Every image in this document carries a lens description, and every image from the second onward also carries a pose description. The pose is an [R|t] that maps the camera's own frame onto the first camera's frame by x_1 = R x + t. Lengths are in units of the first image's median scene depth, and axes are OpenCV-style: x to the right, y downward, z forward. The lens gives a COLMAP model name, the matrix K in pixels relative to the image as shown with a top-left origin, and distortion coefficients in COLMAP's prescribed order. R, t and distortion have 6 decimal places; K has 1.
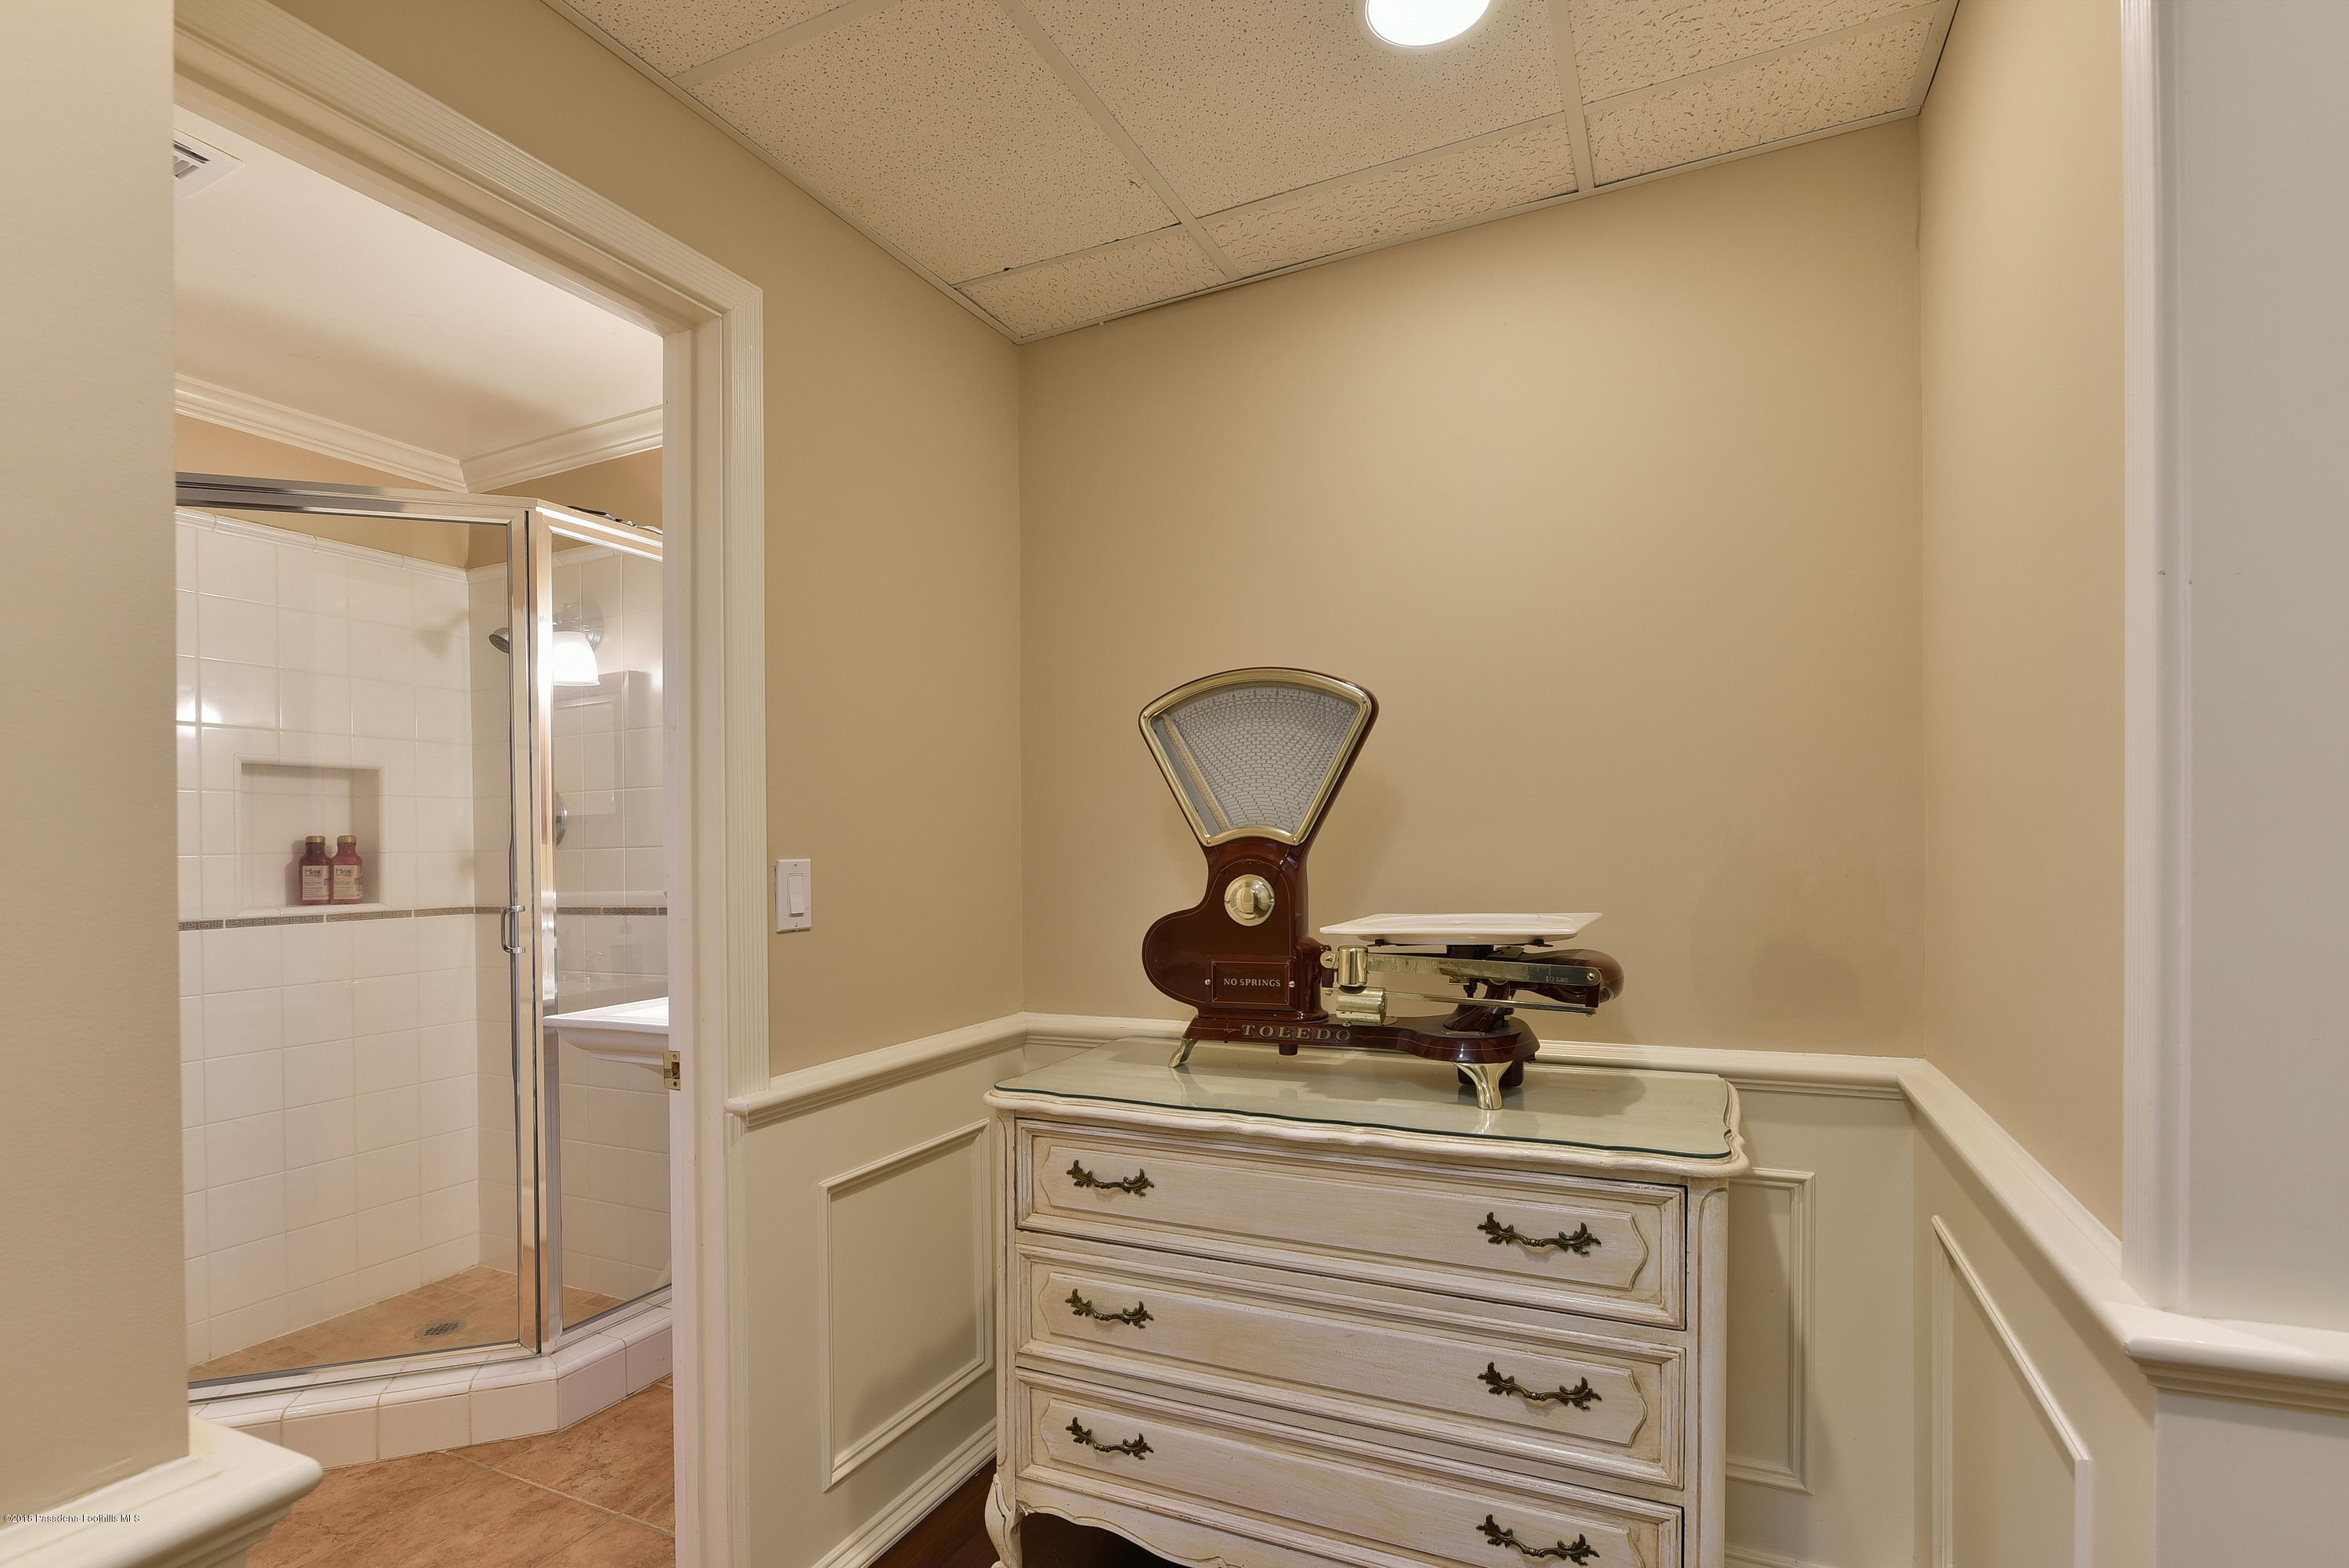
lens RADIAL K [[1039.9, 0, 1224.6], [0, 1039.9, 850.5], [0, 0, 1]] dist [-0.004179, 0.000048]
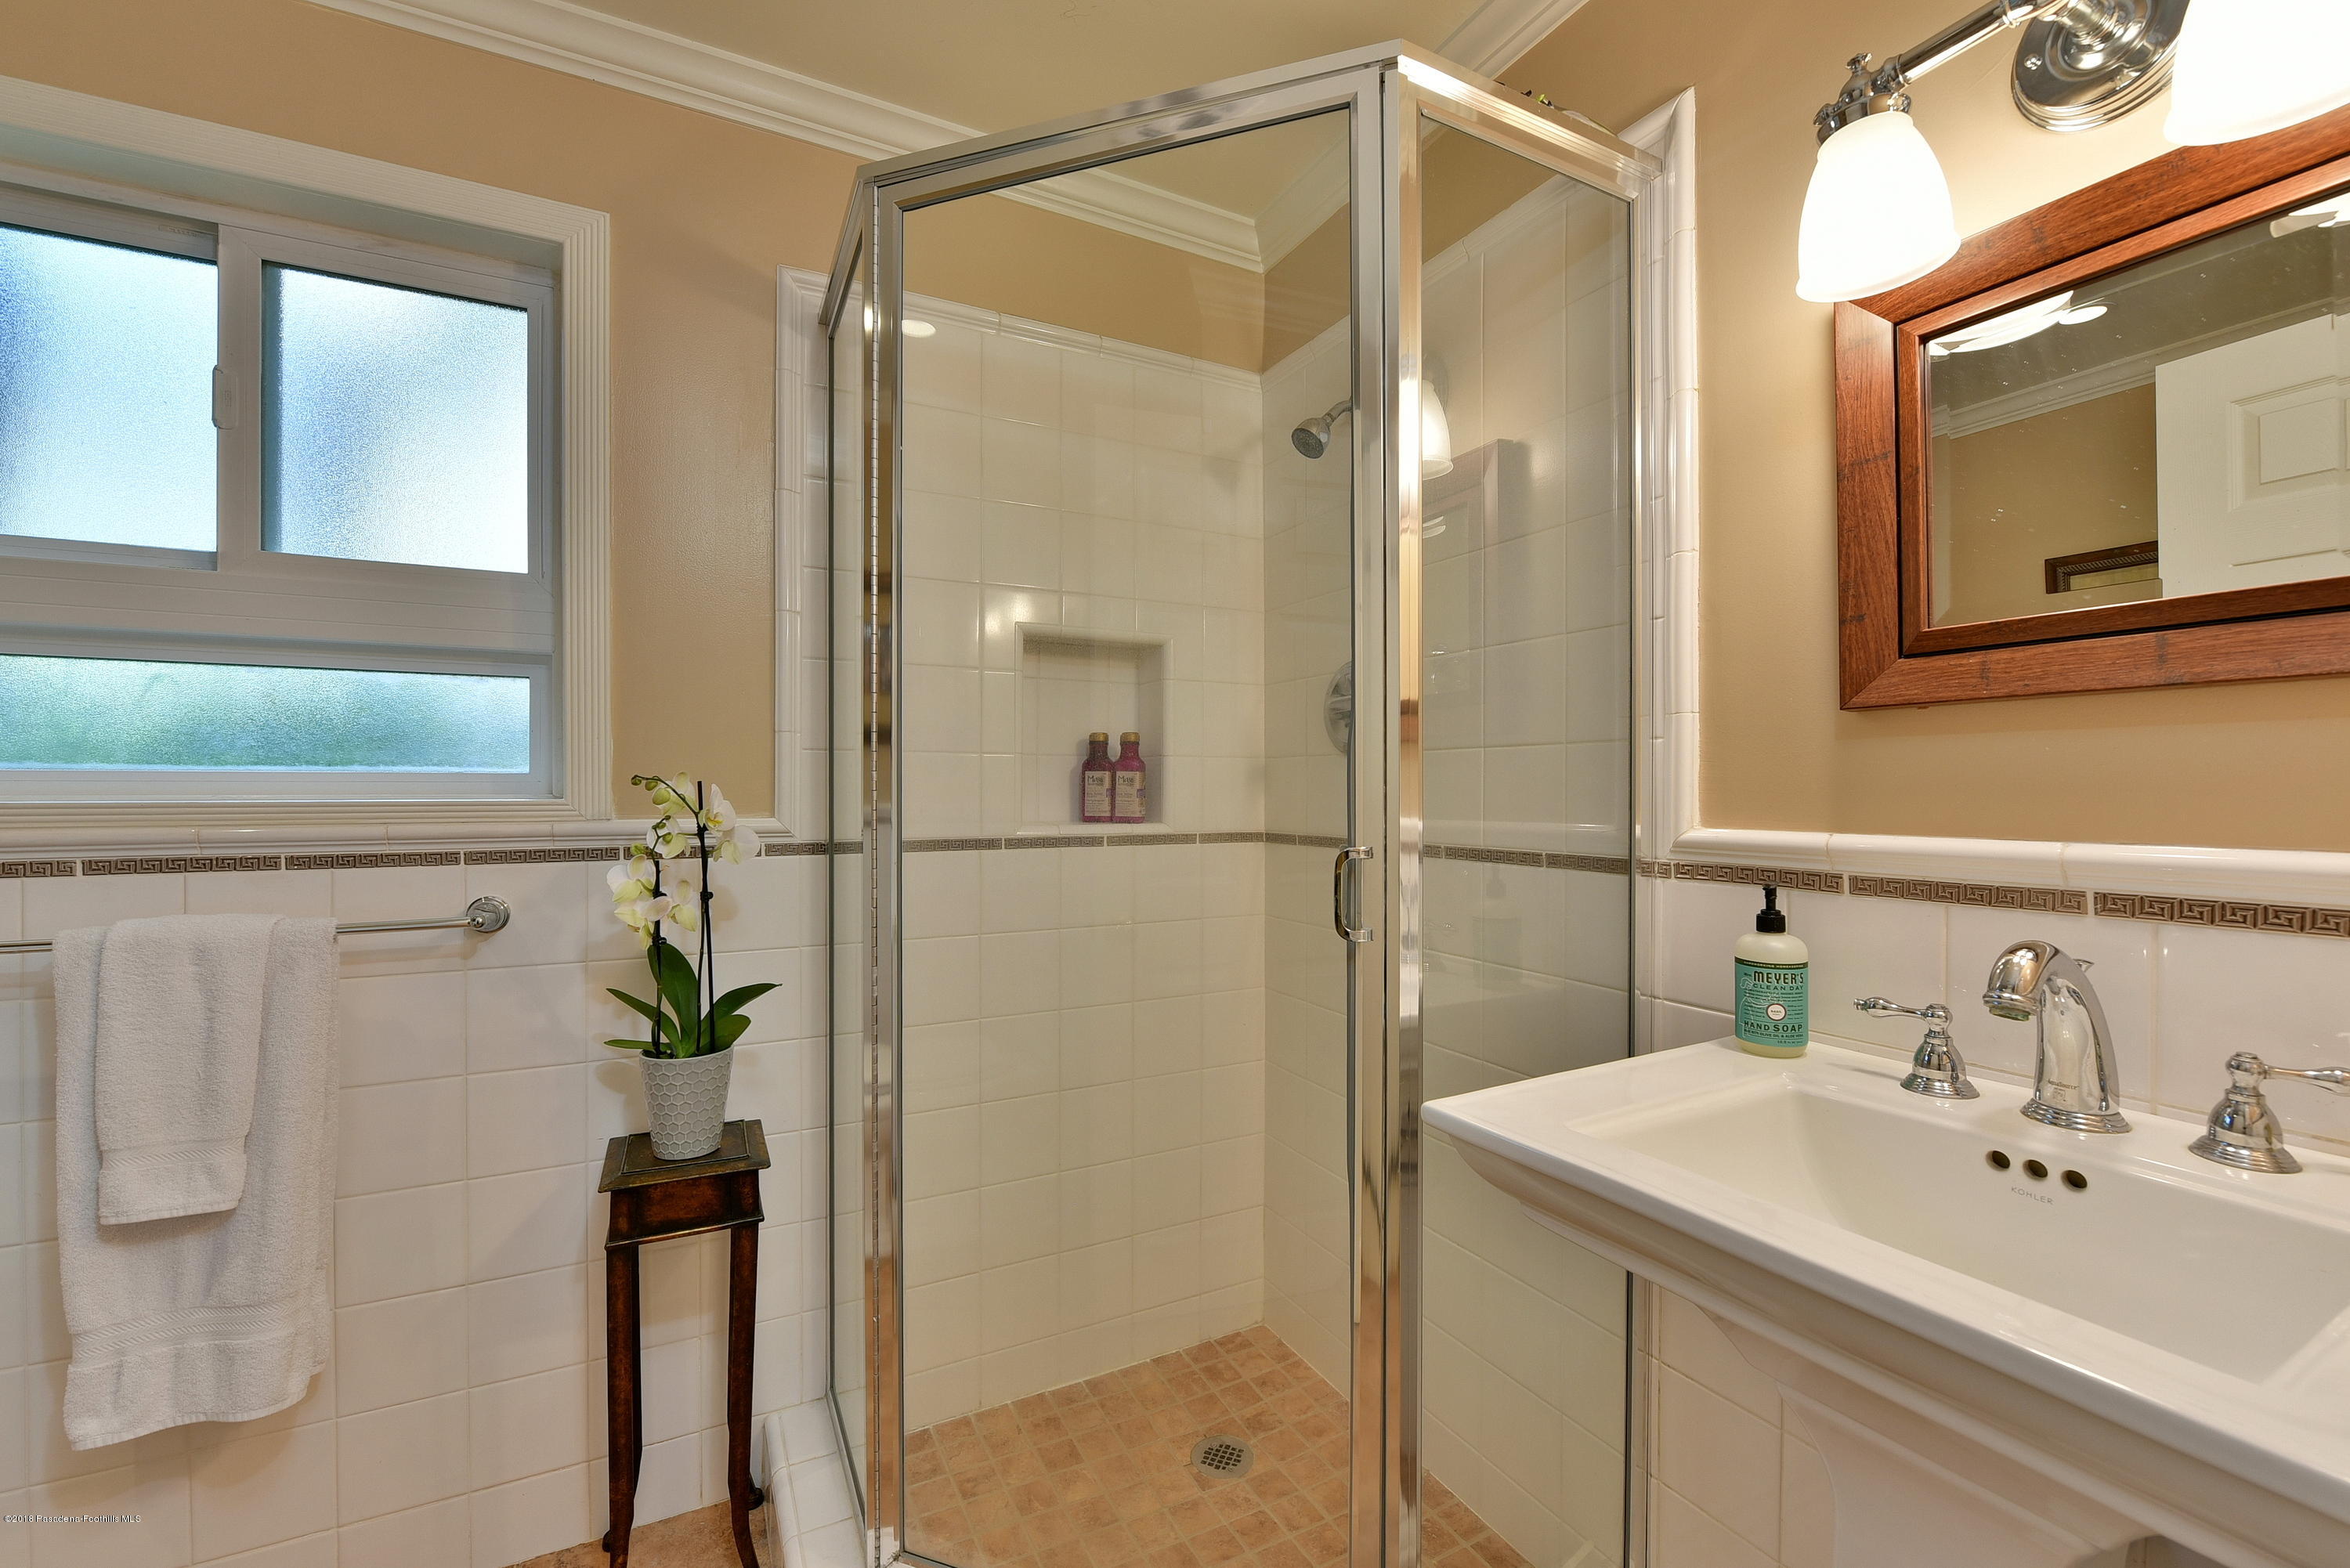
lens RADIAL K [[968.9, 0, 1174.6], [0, 968.9, 786.6], [0, 0, 1]] dist [0.000087, 0.000003]
pose [[0.779829, 0.010903, -0.625898, -0.378930], [-0.012807, 0.999917, 0.001462, 0.023836], [0.625862, 0.006876, 0.779904, 0.470283]]
